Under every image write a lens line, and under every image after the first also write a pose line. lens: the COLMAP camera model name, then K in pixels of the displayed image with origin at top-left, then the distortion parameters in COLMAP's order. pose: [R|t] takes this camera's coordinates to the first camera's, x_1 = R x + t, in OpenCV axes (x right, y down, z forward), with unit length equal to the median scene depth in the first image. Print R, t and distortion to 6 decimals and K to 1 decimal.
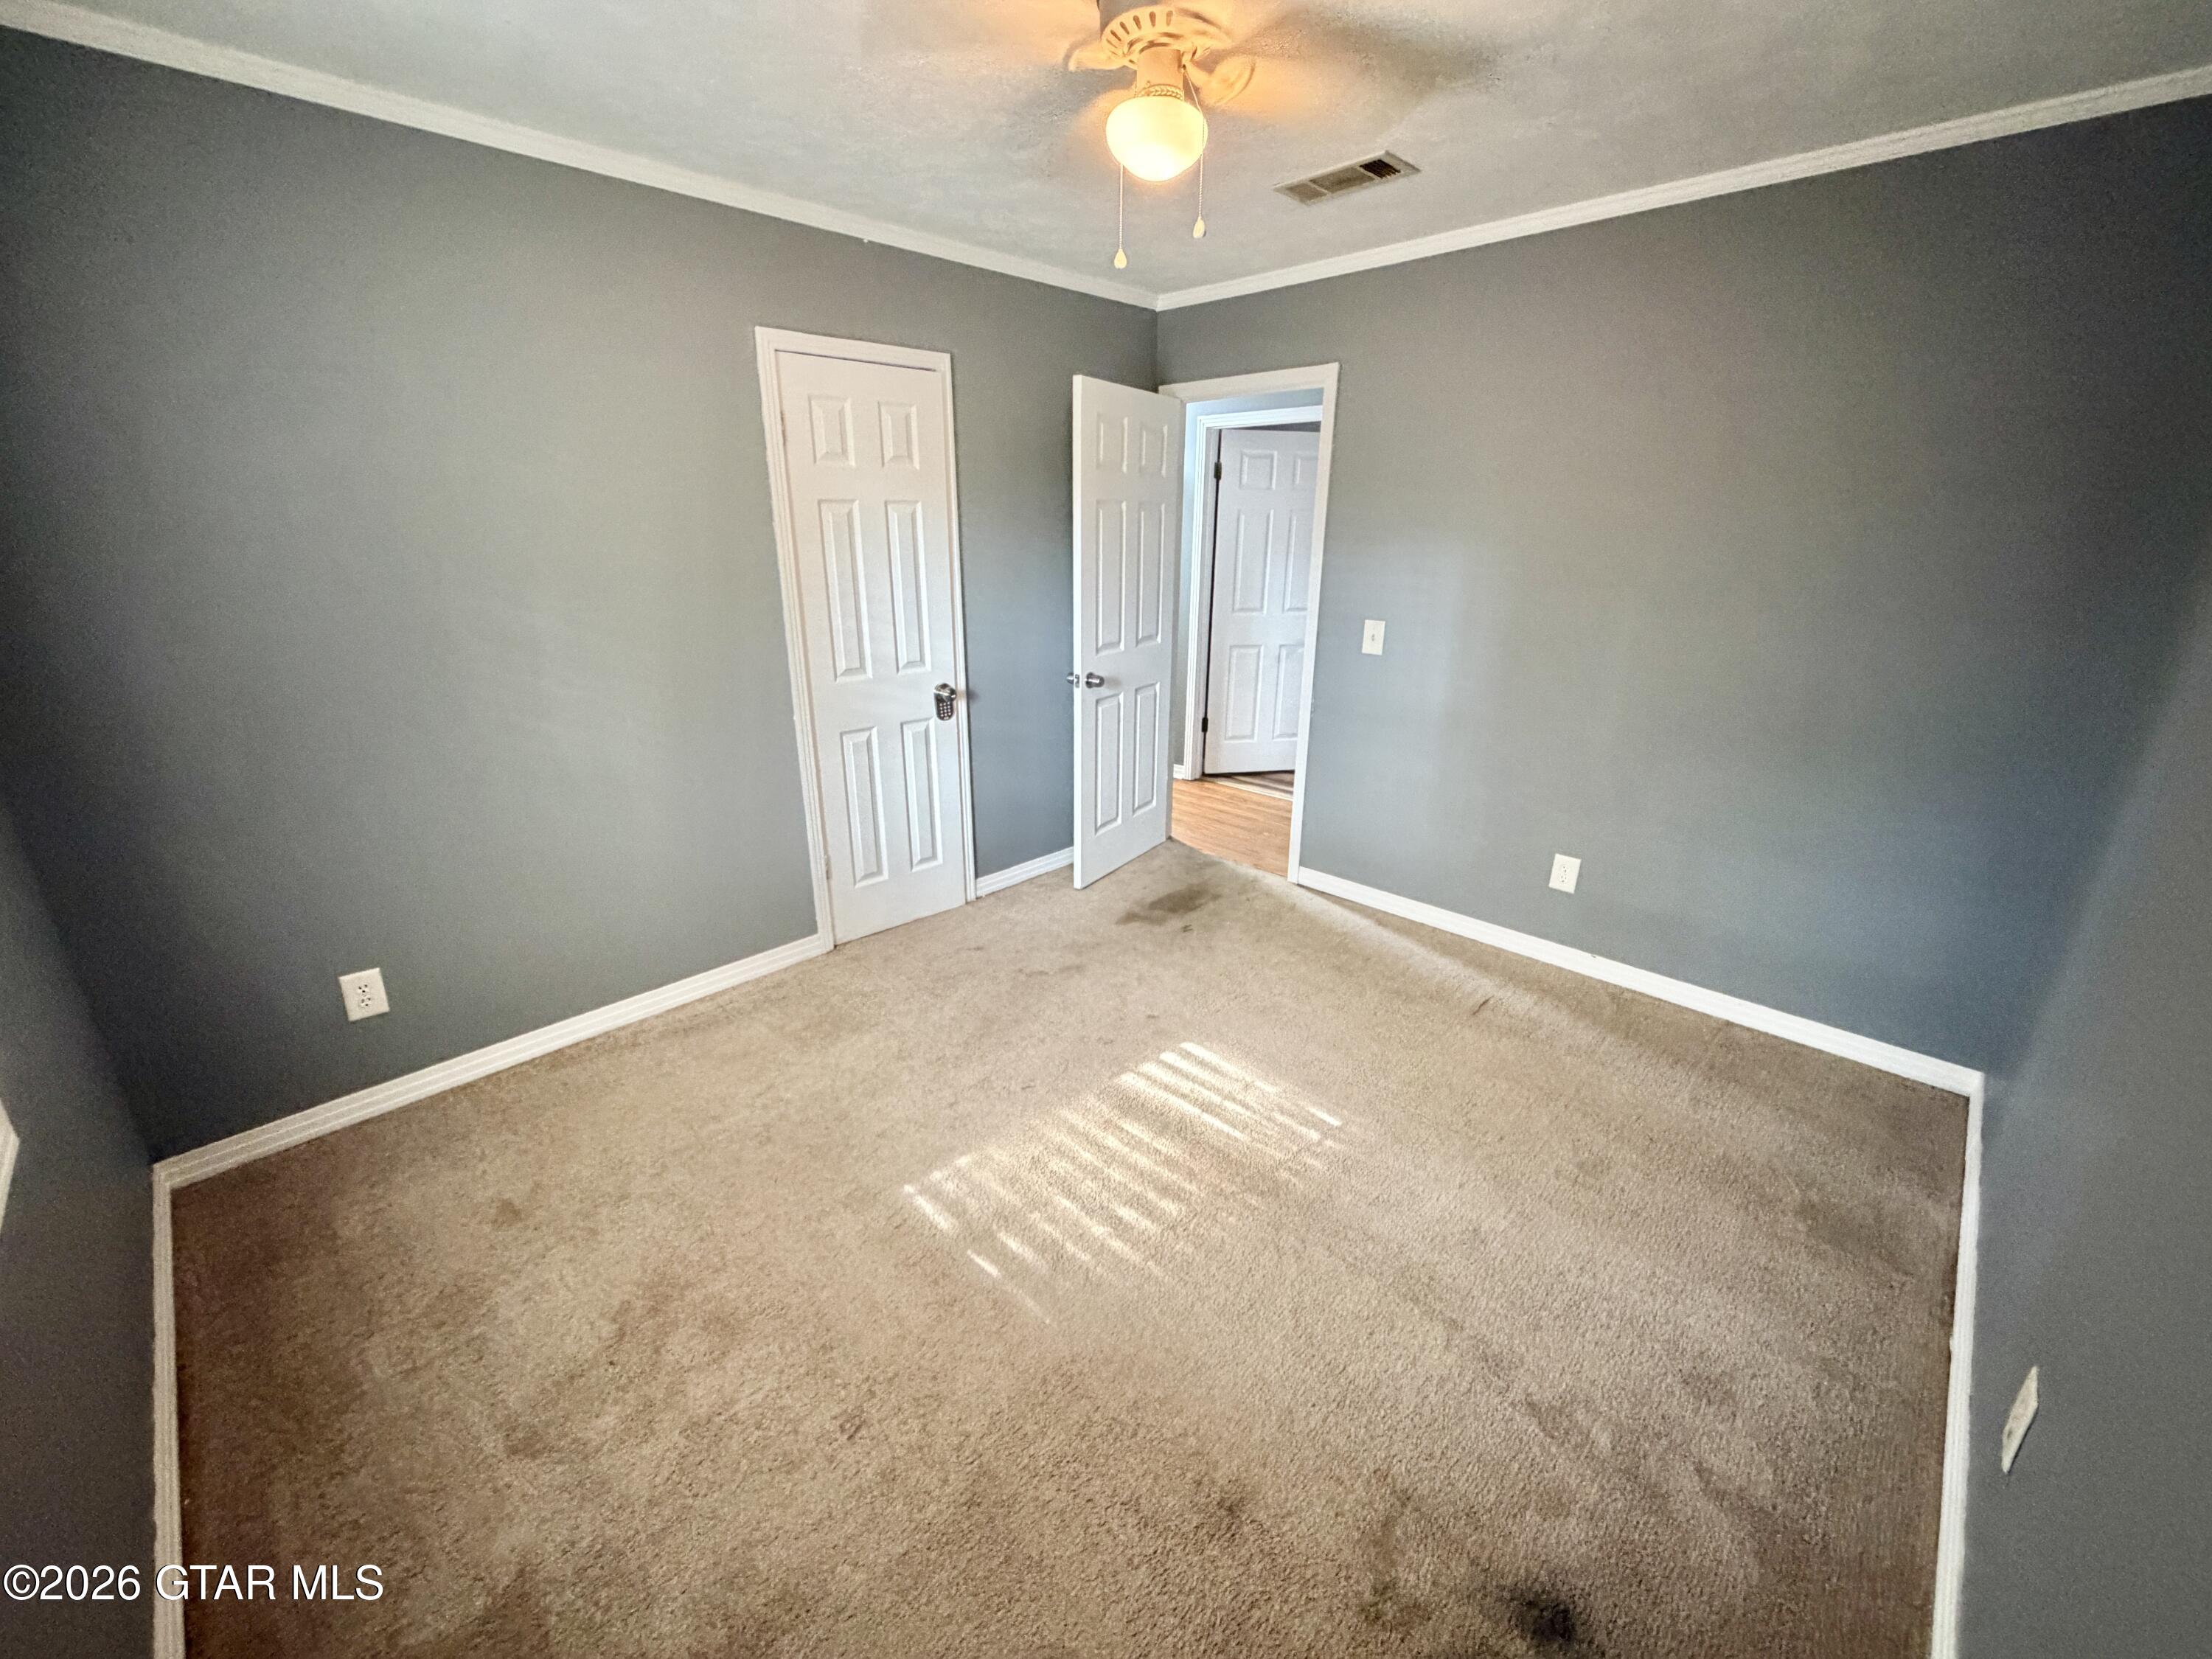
lens RADIAL K [[886.4, 0, 1099.1], [0, 886.4, 825.4], [0, 0, 1]] dist [-0.000588, -0.000015]
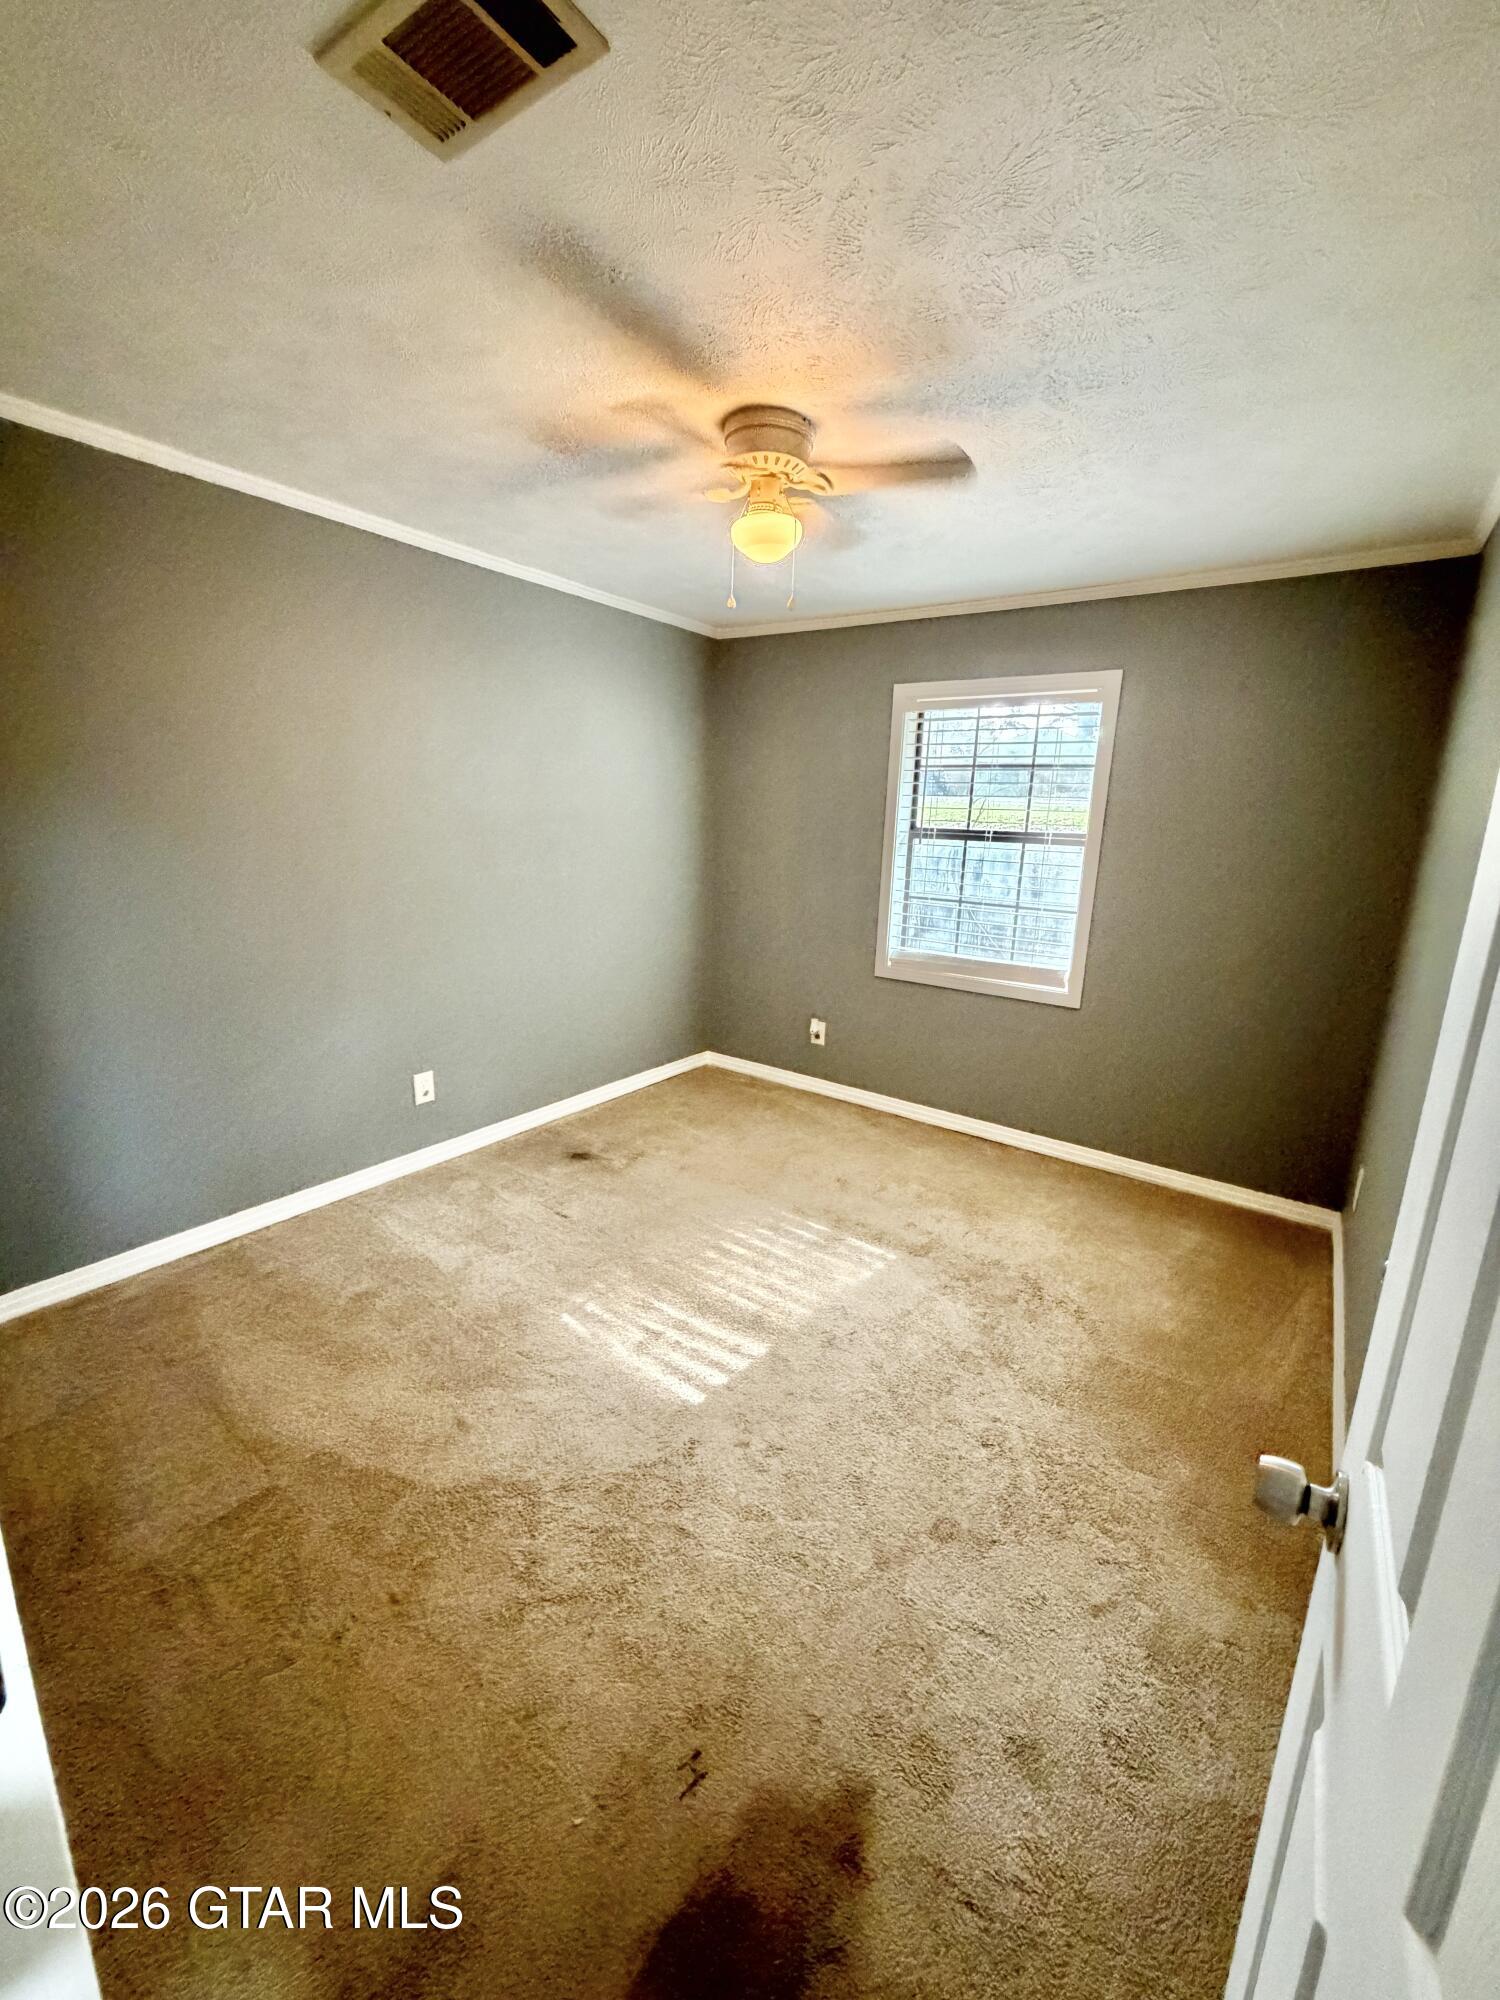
lens RADIAL K [[801.5, 0, 750.0], [0, 801.5, 1000.0], [0, 0, 1]] dist [-0.000588, -0.000015]
pose [[-0.988020, 0.001517, -0.154317, 0.192884], [-0.080238, 0.849116, 0.522076, -0.545194], [0.131825, 0.528204, -0.838822, 1.661816]]
